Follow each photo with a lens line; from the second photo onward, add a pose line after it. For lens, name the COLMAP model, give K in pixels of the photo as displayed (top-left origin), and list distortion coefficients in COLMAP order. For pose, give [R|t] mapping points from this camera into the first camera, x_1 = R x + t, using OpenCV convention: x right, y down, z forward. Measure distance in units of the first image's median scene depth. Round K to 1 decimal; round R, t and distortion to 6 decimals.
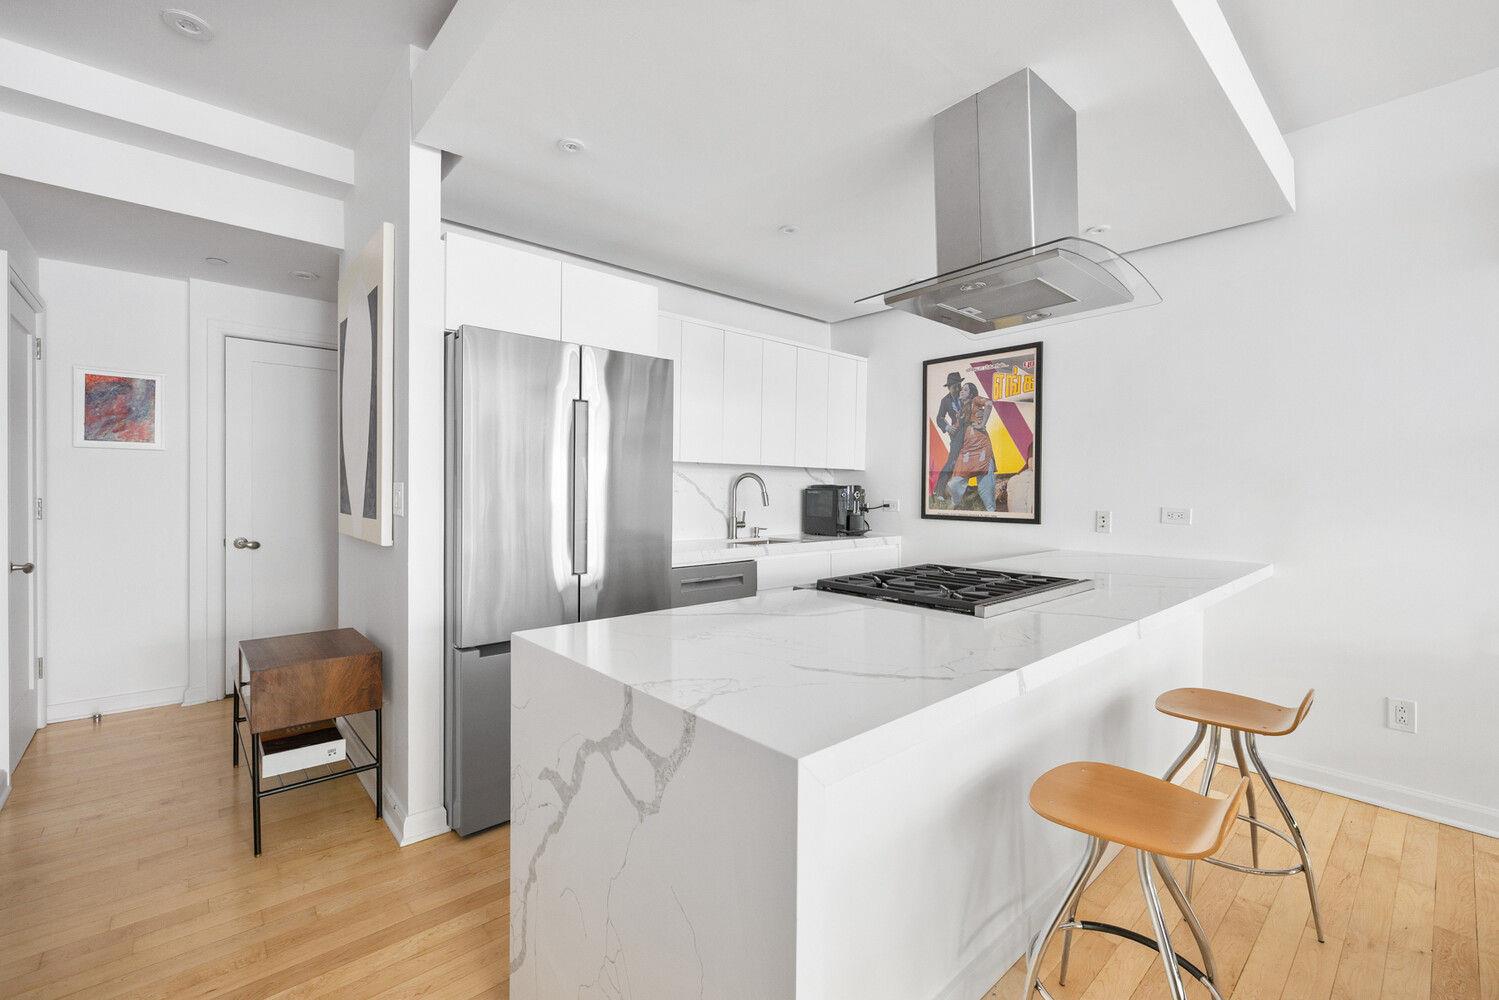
lens RADIAL K [[634.0, 0, 740.1], [0, 634.0, 496.5], [0, 0, 1]] dist [0.000360, 0.003011]
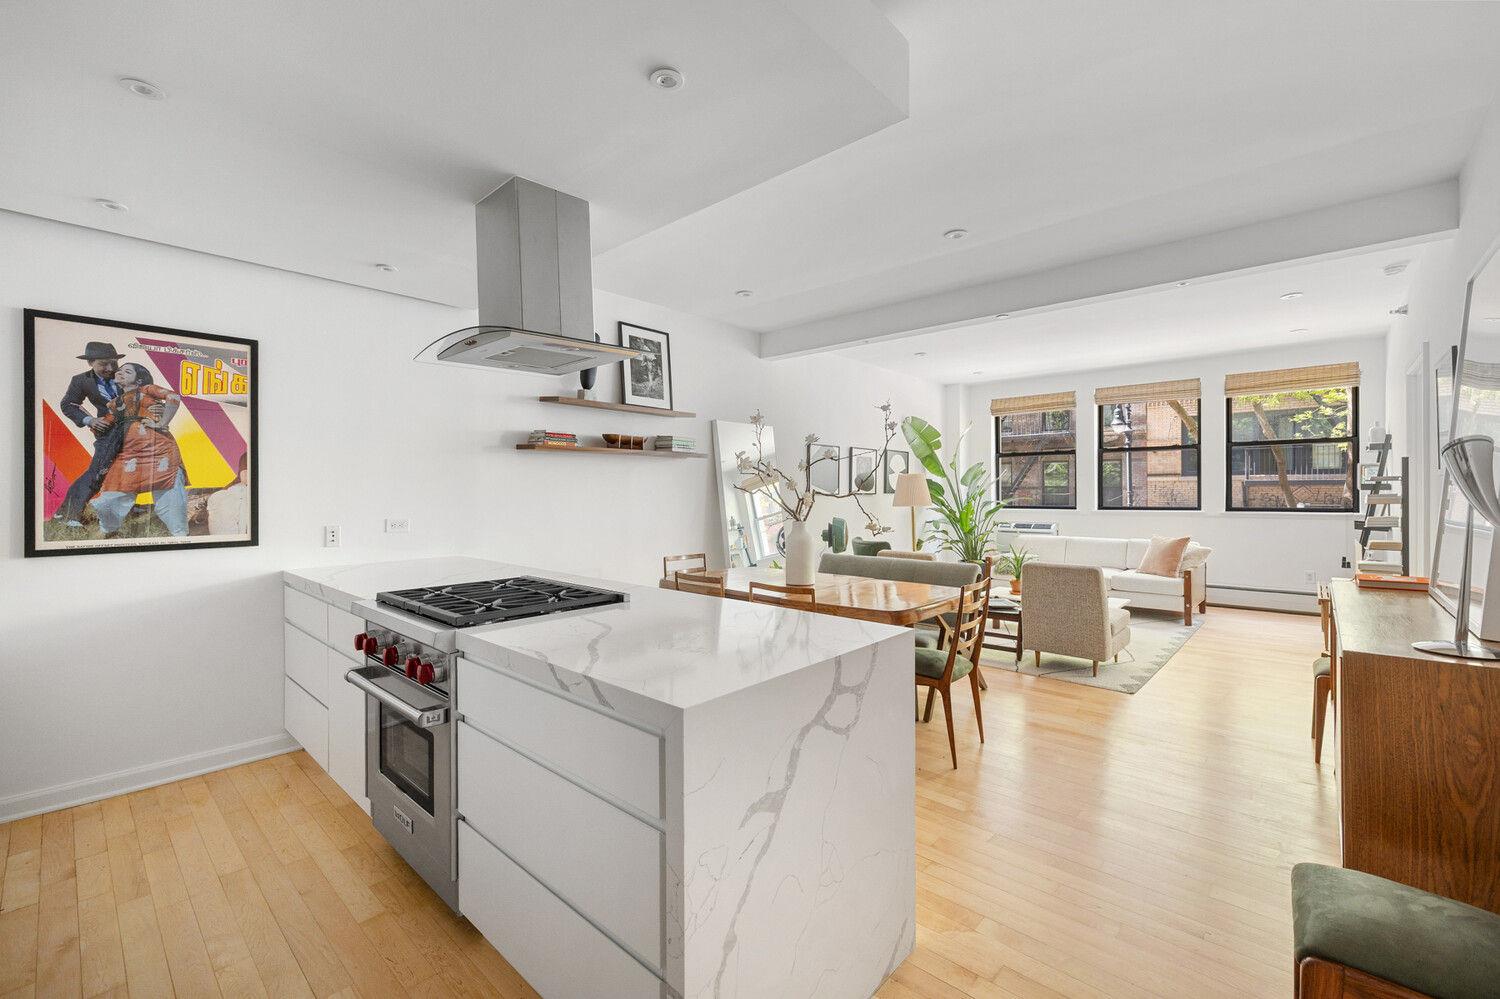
lens RADIAL K [[634.4, 0, 748.6], [0, 634.4, 493.4], [0, 0, 1]] dist [0.000360, 0.003011]
pose [[-0.107627, -0.009583, 0.994145, -0.459034], [0.016049, 0.999806, 0.011375, -0.027119], [-0.994062, 0.017180, -0.107453, 0.389750]]
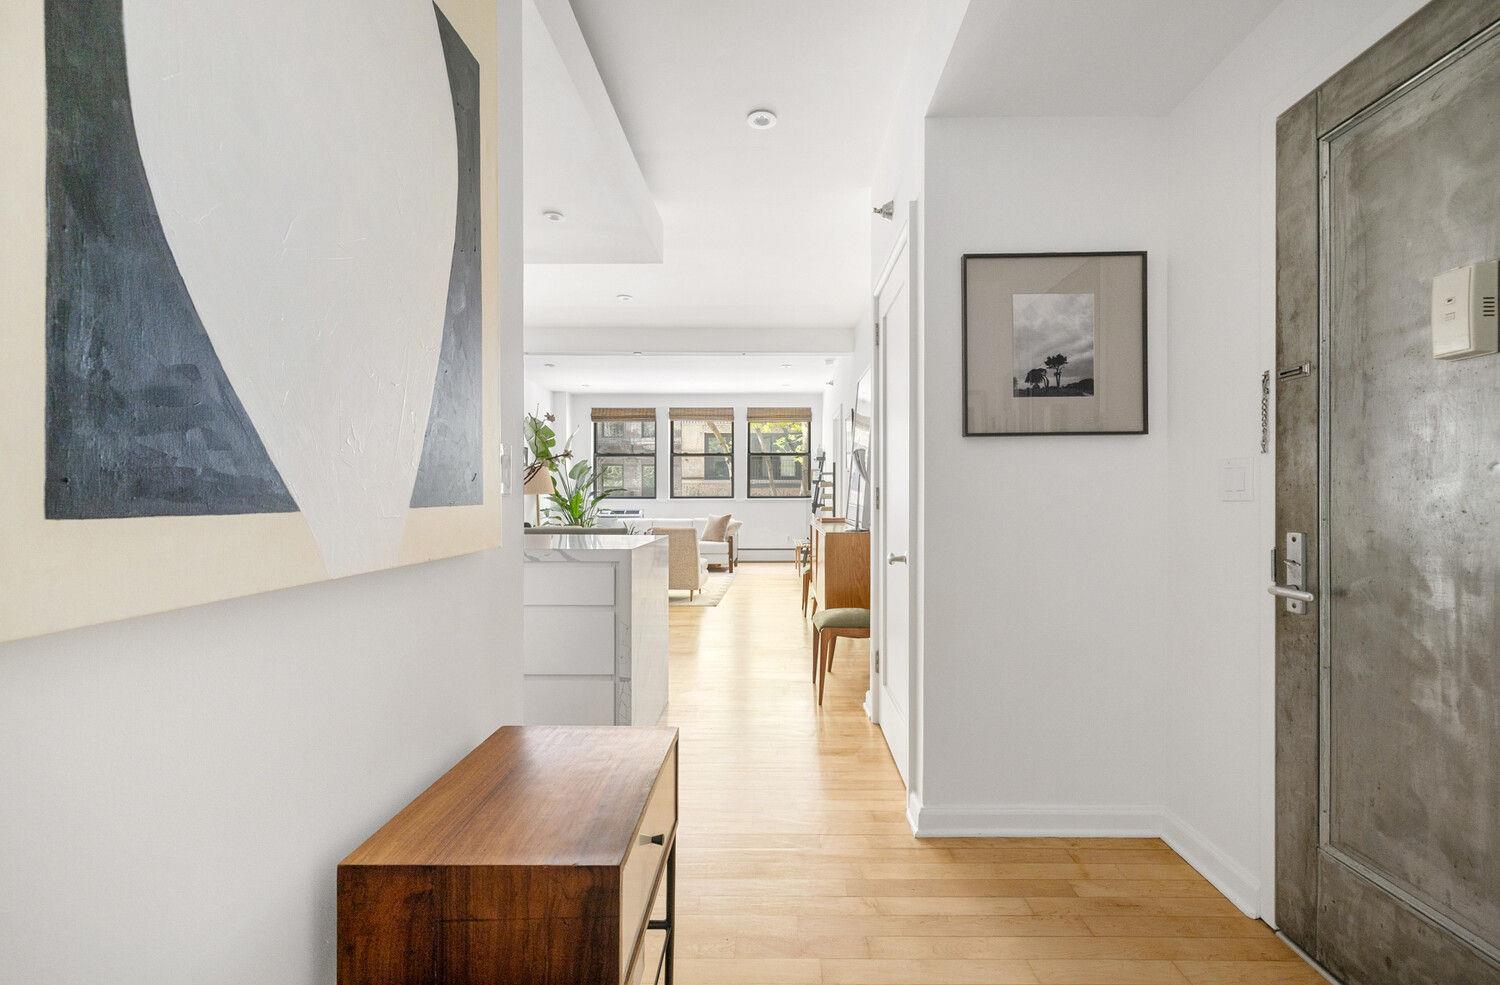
lens RADIAL K [[634.4, 0, 776.5], [0, 634.4, 491.6], [0, 0, 1]] dist [0.000360, 0.003011]
pose [[-0.743269, -0.004397, 0.668978, -0.726207], [0.002647, 0.999951, 0.009513, 0.013564], [-0.668987, 0.008841, -0.743221, 0.795842]]
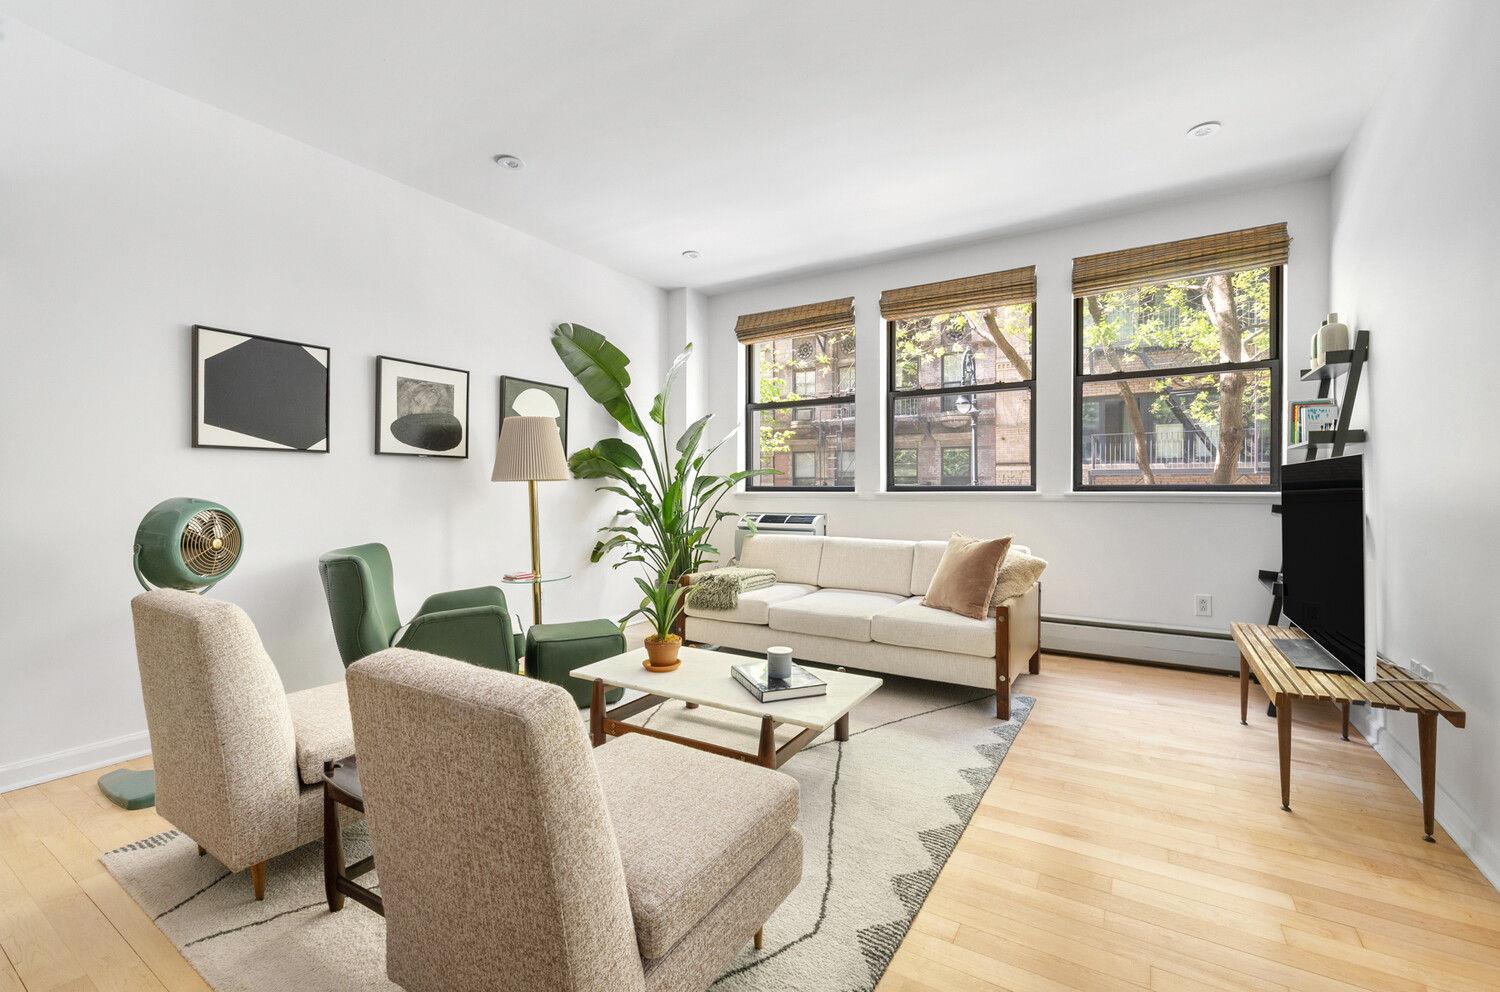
lens RADIAL K [[634.4, 0, 748.9], [0, 634.4, 491.4], [0, 0, 1]] dist [0.000360, 0.003011]
pose [[-0.277343, -0.013713, 0.960673, 0.369322], [0.009920, 0.999804, 0.017136, 0.046346], [-0.960720, 0.014282, -0.277153, -0.383681]]
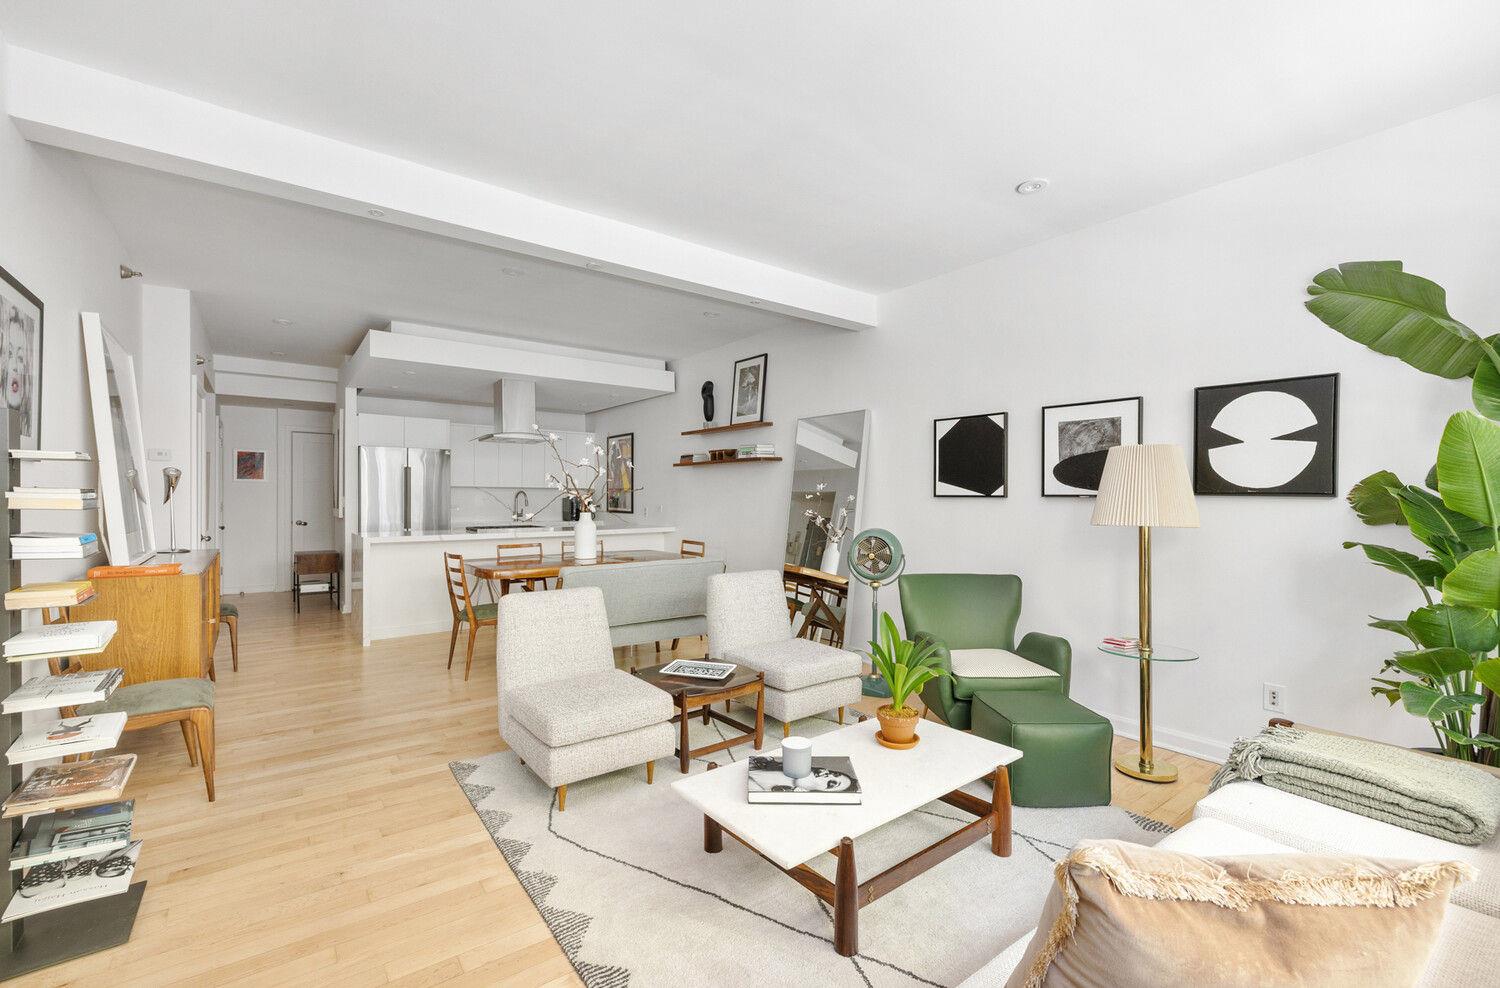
lens RADIAL K [[634.4, 0, 757.5], [0, 634.4, 501.6], [0, 0, 1]] dist [0.000360, 0.003011]
pose [[0.997759, -0.003578, -0.066821, 1.013476], [0.003244, 0.999982, -0.005093, 0.015282], [0.066838, 0.004865, 0.997752, -1.170543]]
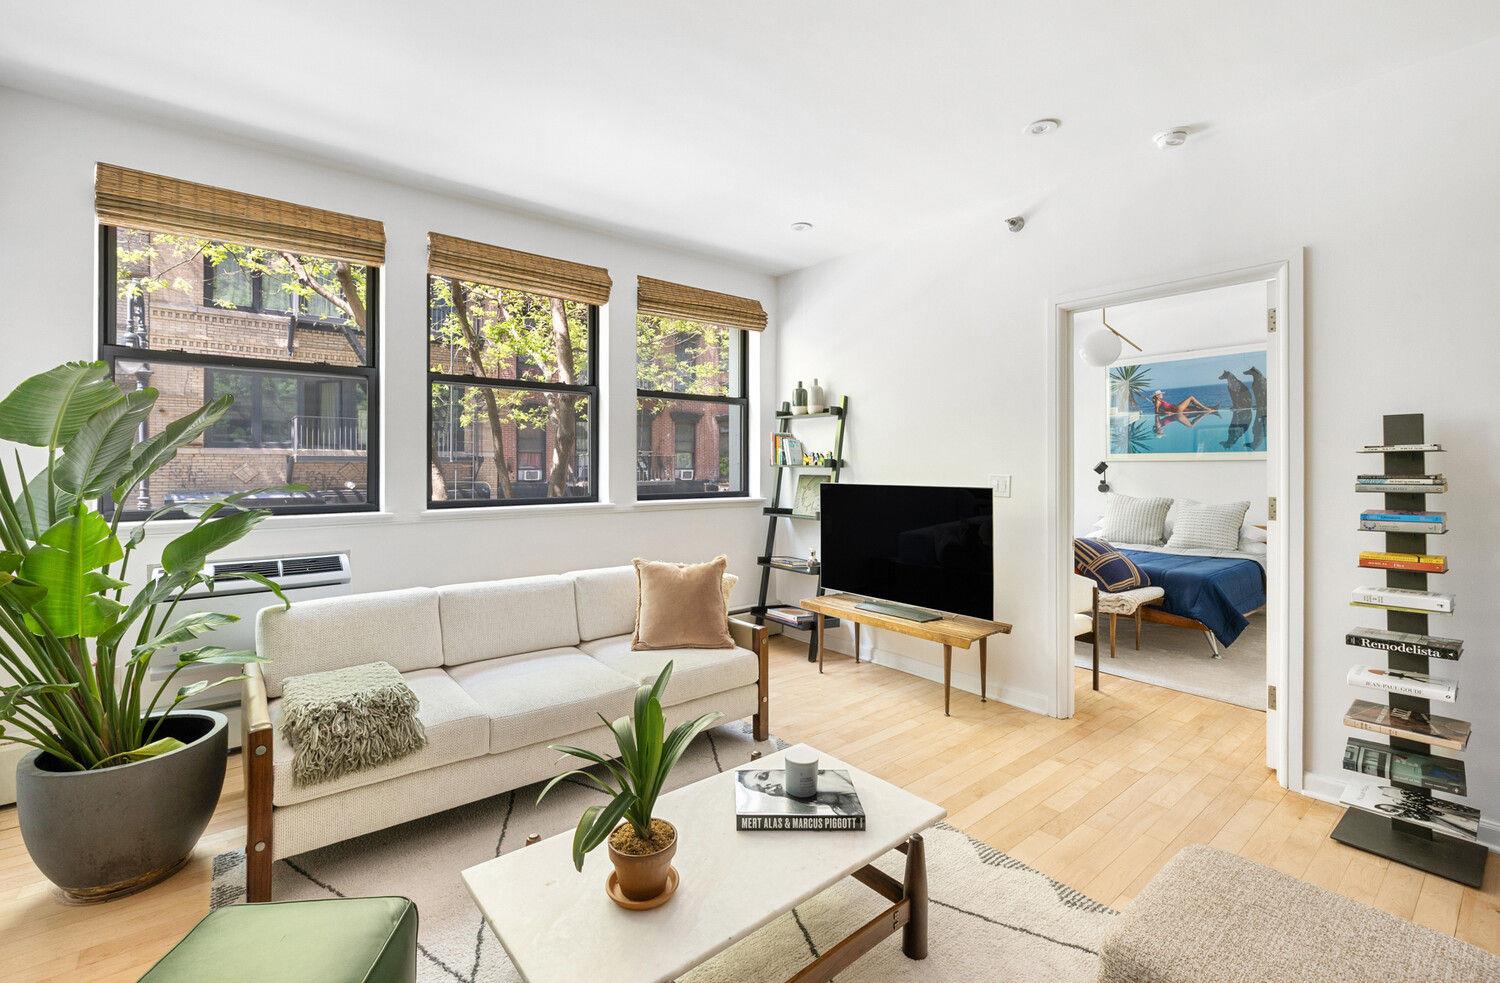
lens RADIAL K [[655.5, 0, 734.6], [0, 655.5, 464.8], [0, 0, 1]] dist [0.003783, 0.000048]
pose [[-0.998172, -0.009664, 0.059655, 1.039370], [-0.009106, 0.999912, 0.009626, -0.008623], [-0.059743, 0.009065, -0.998173, -0.071050]]
